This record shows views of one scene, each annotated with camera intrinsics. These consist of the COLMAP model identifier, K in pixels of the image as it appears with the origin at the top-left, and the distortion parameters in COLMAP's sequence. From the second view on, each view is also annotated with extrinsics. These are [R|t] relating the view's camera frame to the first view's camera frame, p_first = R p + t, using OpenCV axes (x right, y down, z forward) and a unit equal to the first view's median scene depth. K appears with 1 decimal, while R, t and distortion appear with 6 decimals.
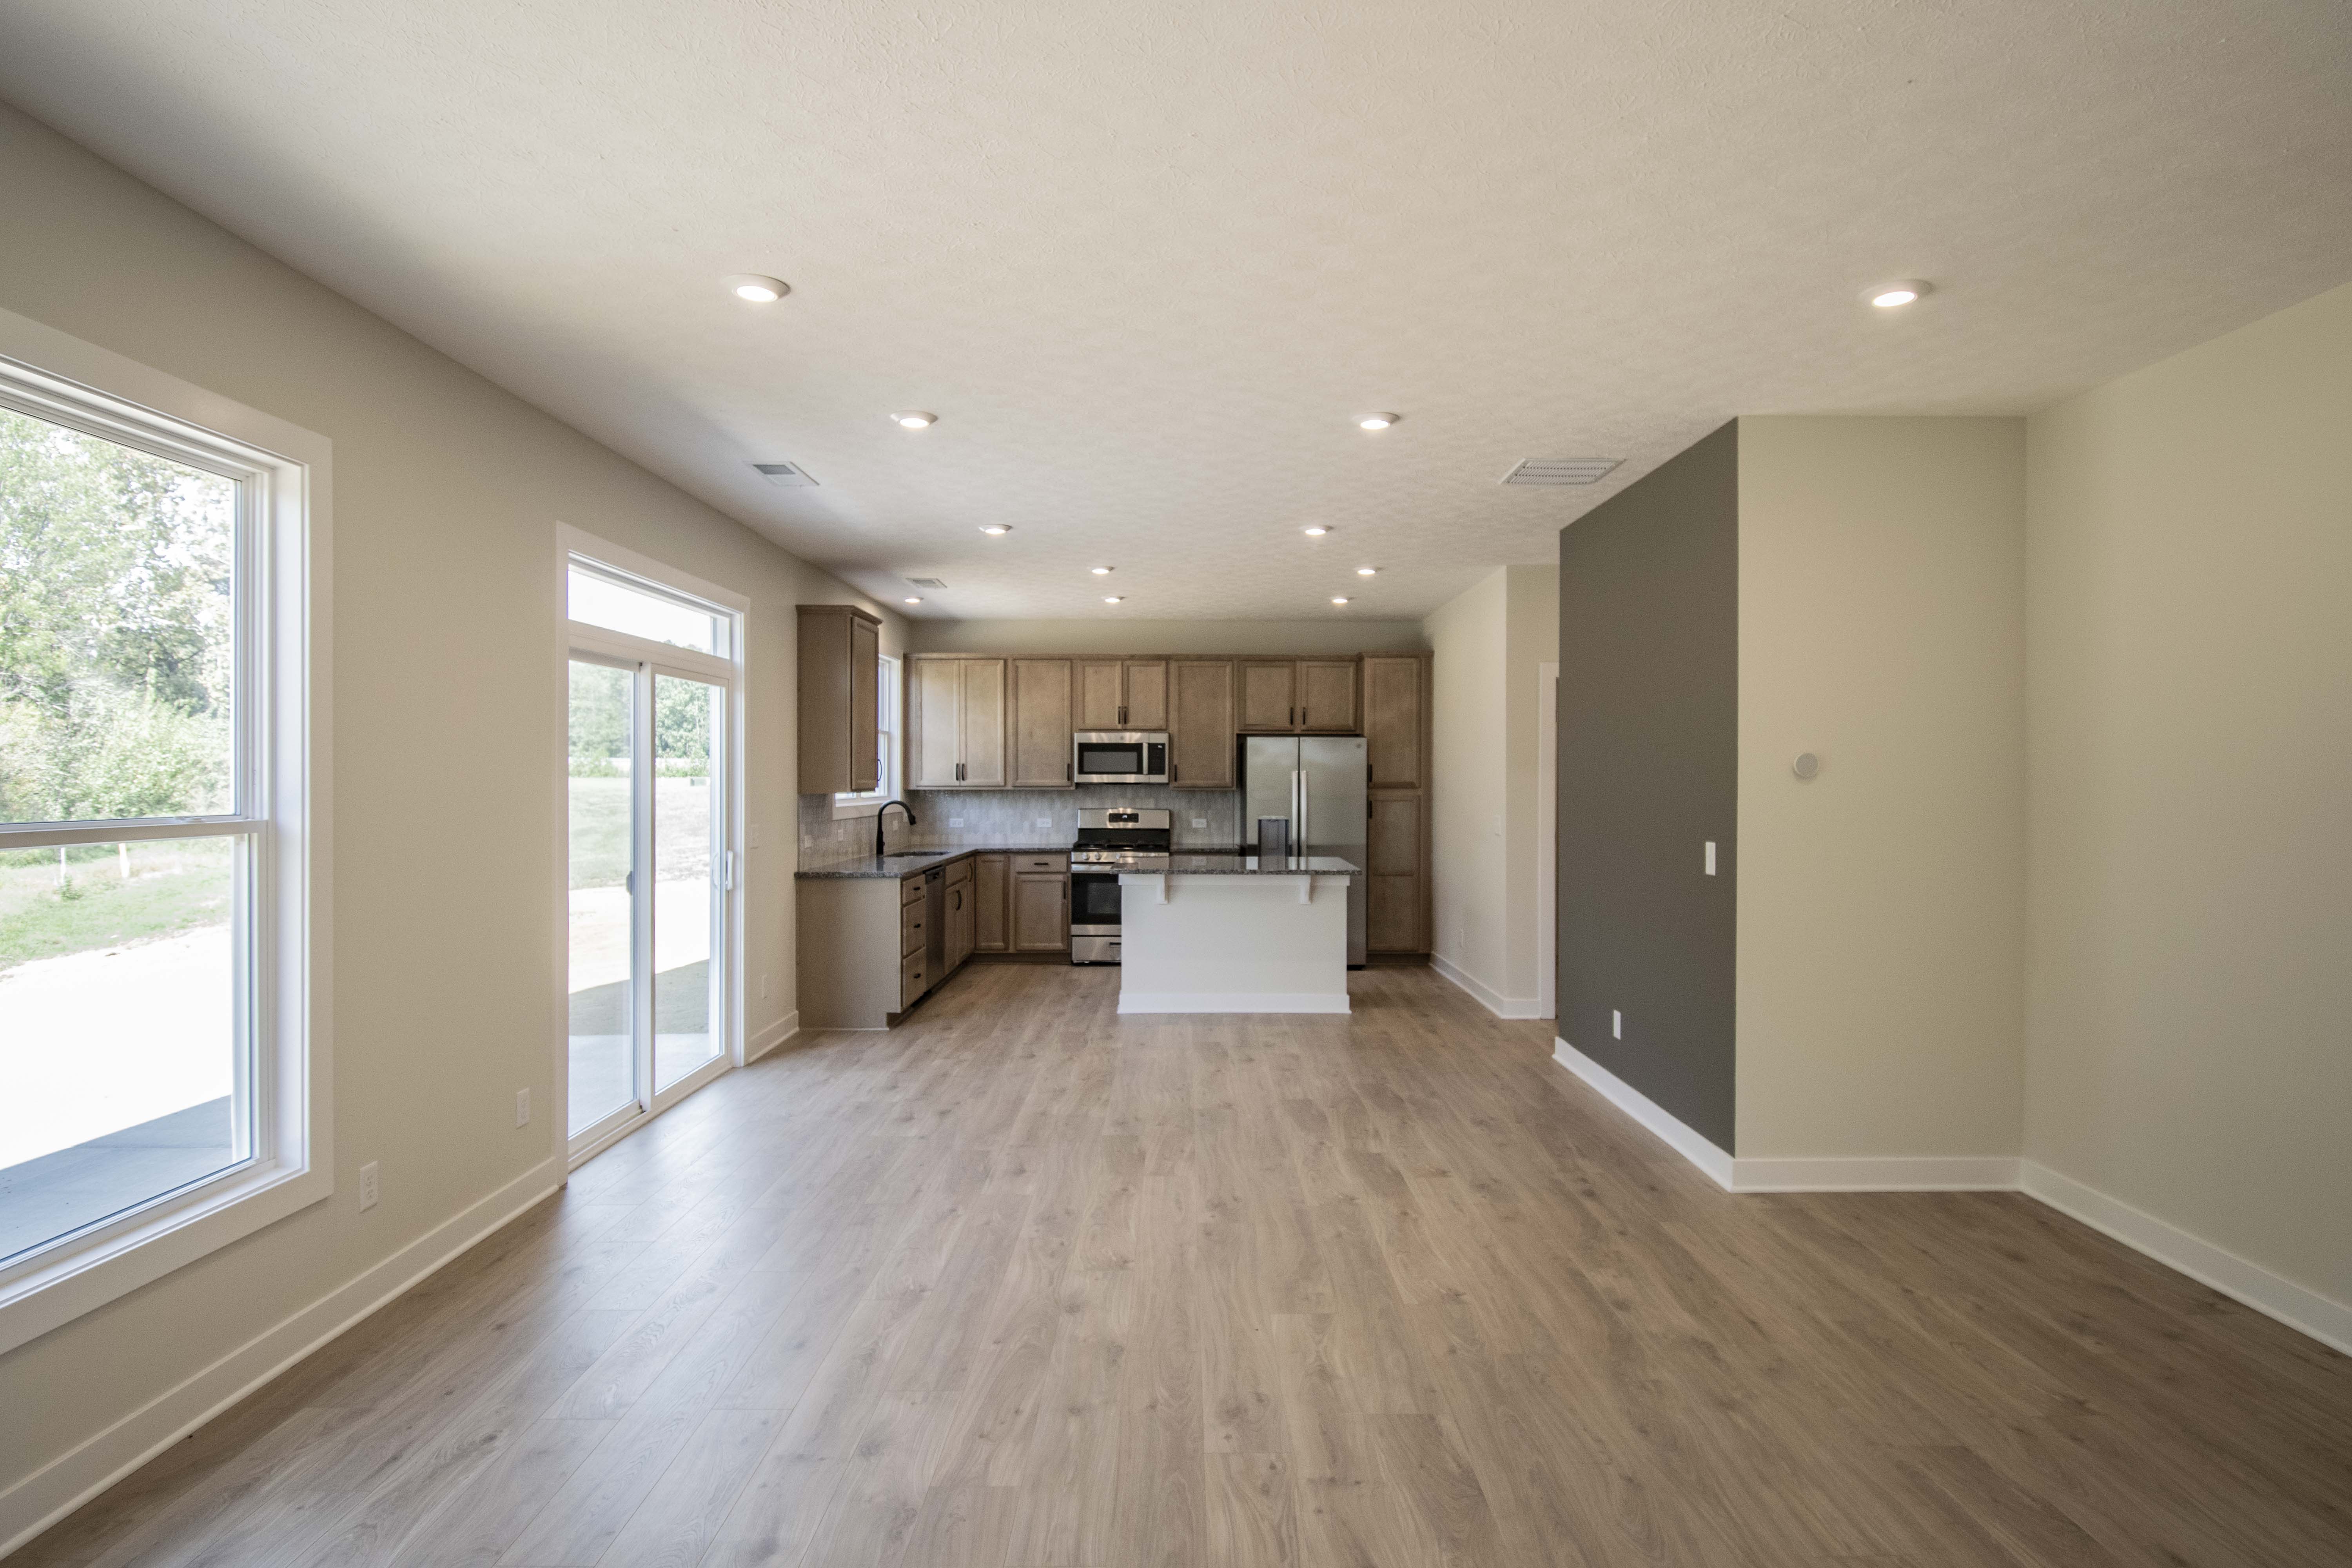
lens RADIAL K [[1241.9, 0, 1185.3], [0, 1241.9, 783.1], [0, 0, 1]] dist [0.008315, -0.002108]
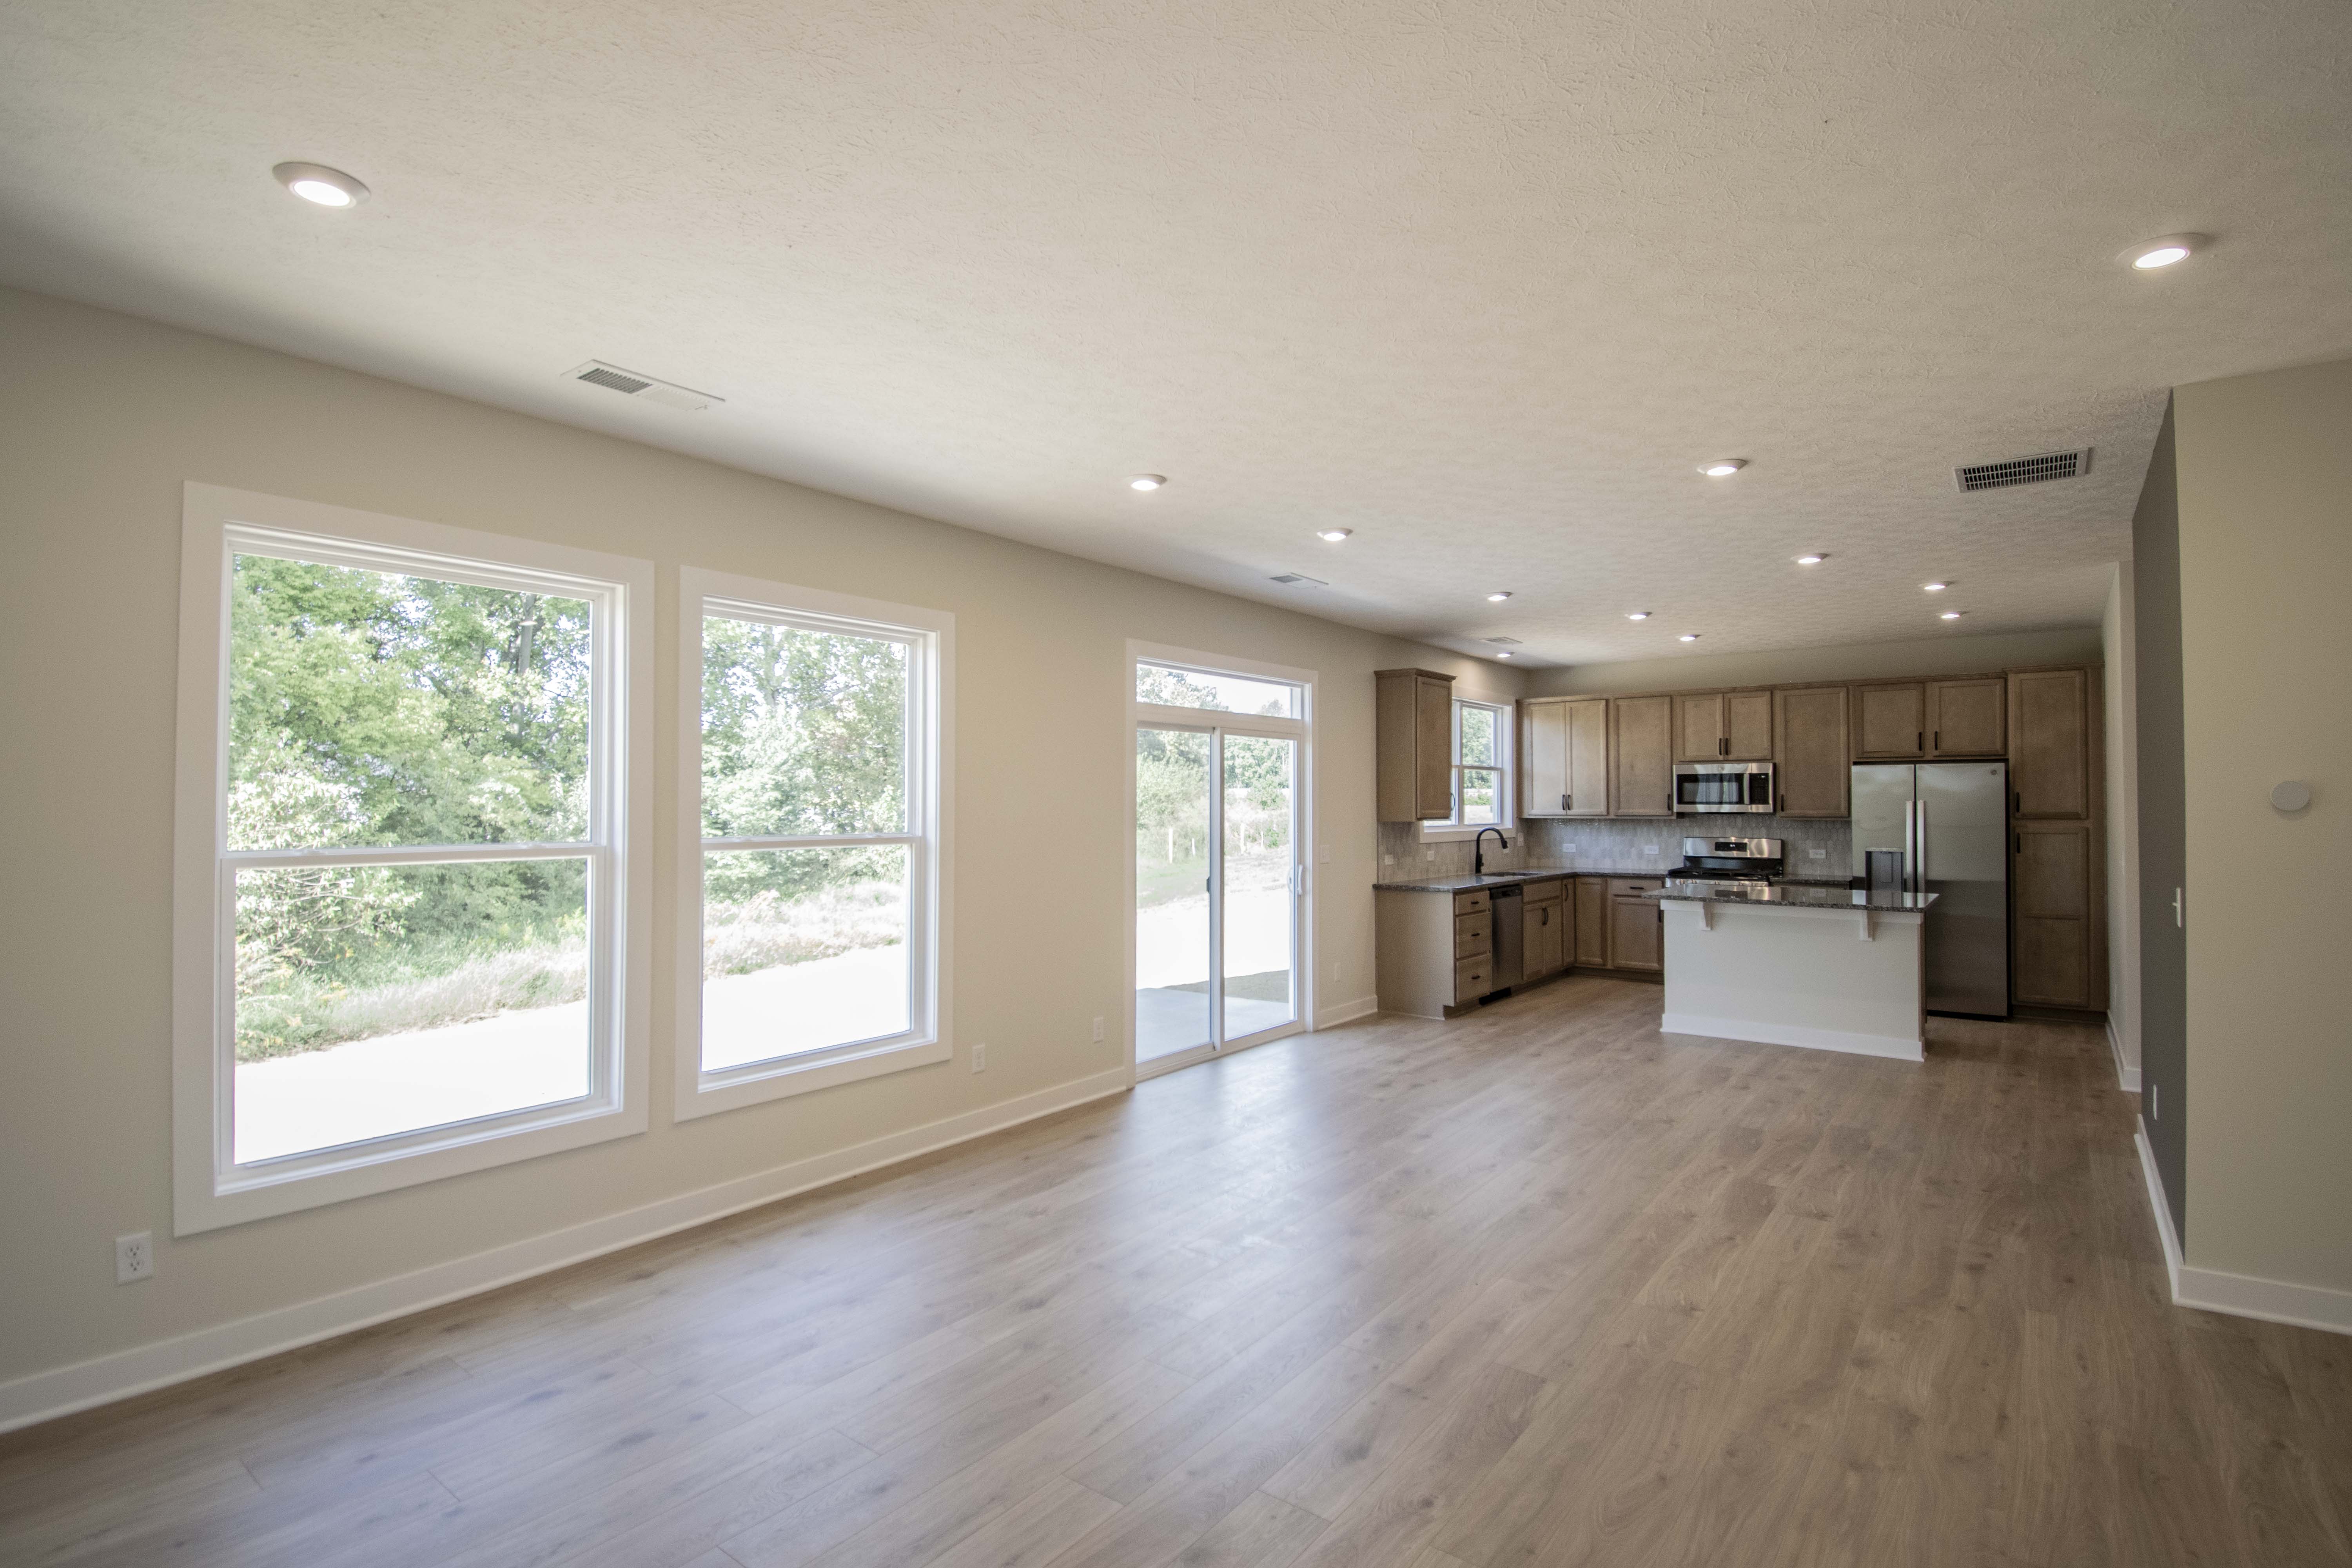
lens RADIAL K [[1114.2, 0, 1185.0], [0, 1114.2, 784.8], [0, 0, 1]] dist [0.010143, -0.019166]
pose [[0.790601, -0.012765, -0.612198, 0.284974], [-0.000544, 0.999768, -0.021549, -0.005223], [0.612331, 0.017370, 0.790411, -0.005265]]
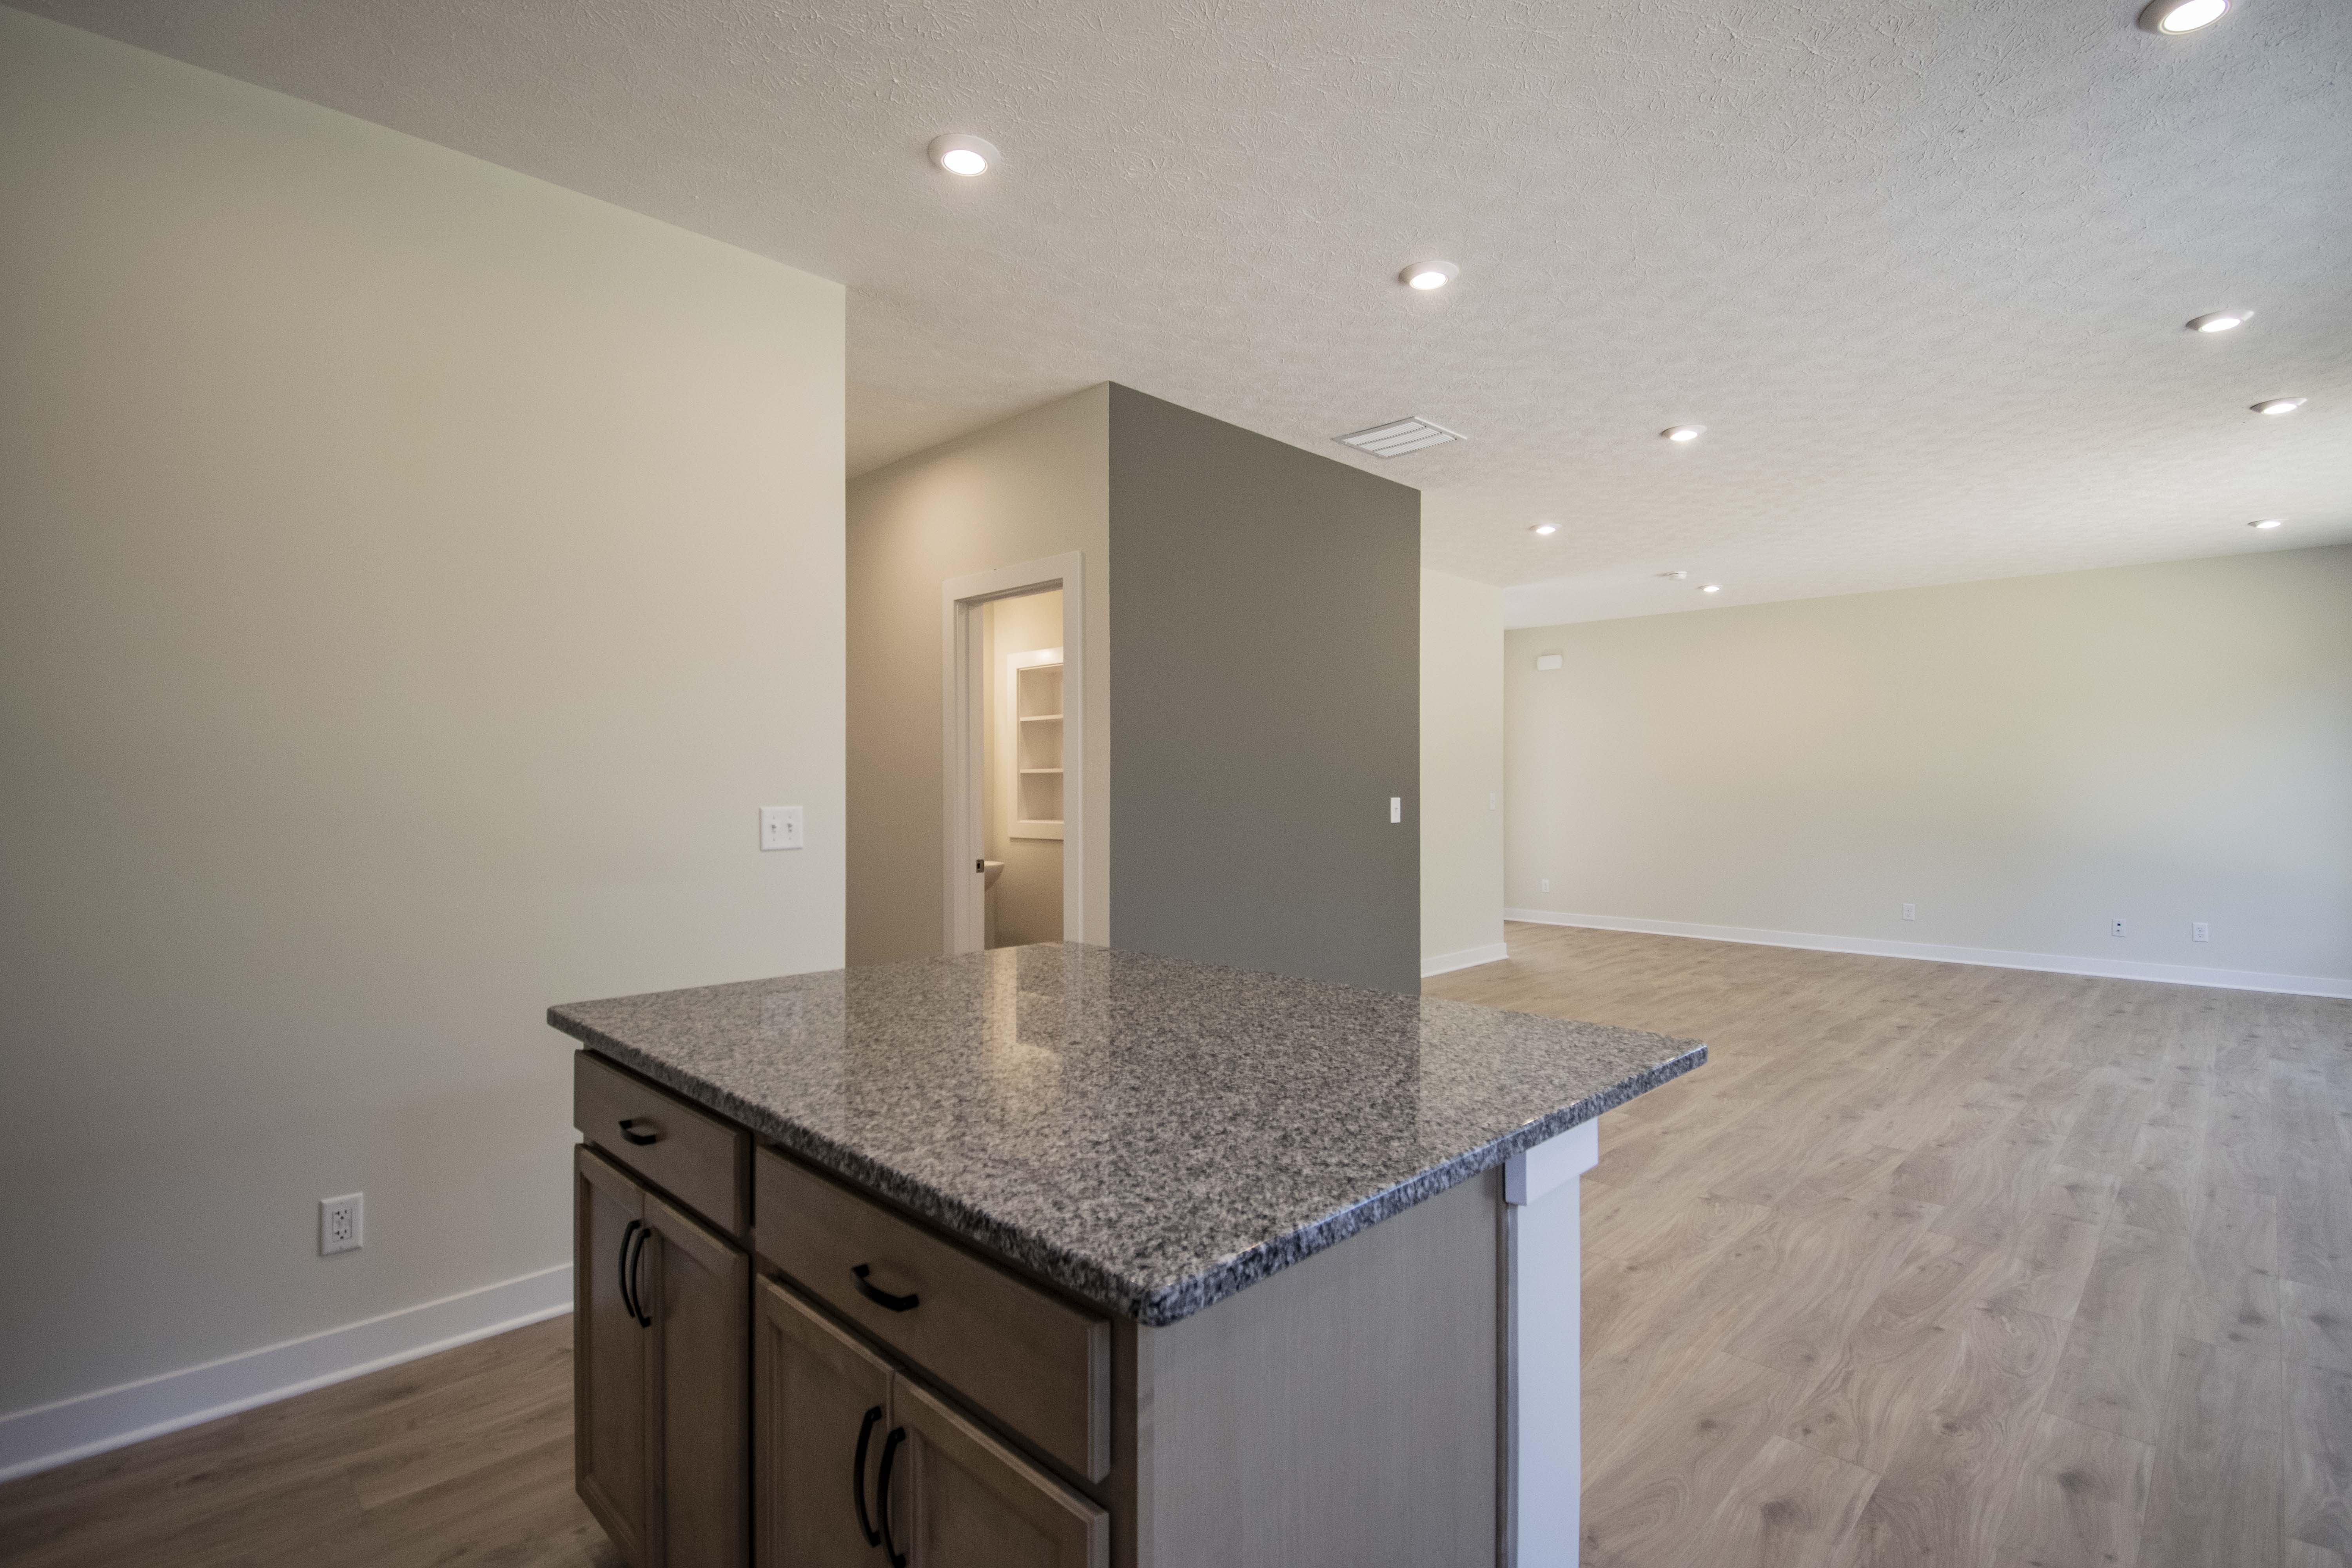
lens RADIAL K [[1114.2, 0, 1178.7], [0, 1114.2, 776.9], [0, 0, 1]] dist [0.010143, -0.019166]
pose [[-0.715140, -0.001406, 0.698980, -0.184434], [-0.000198, 0.999998, 0.001809, 0.020151], [-0.698981, 0.001155, -0.715139, 1.613794]]
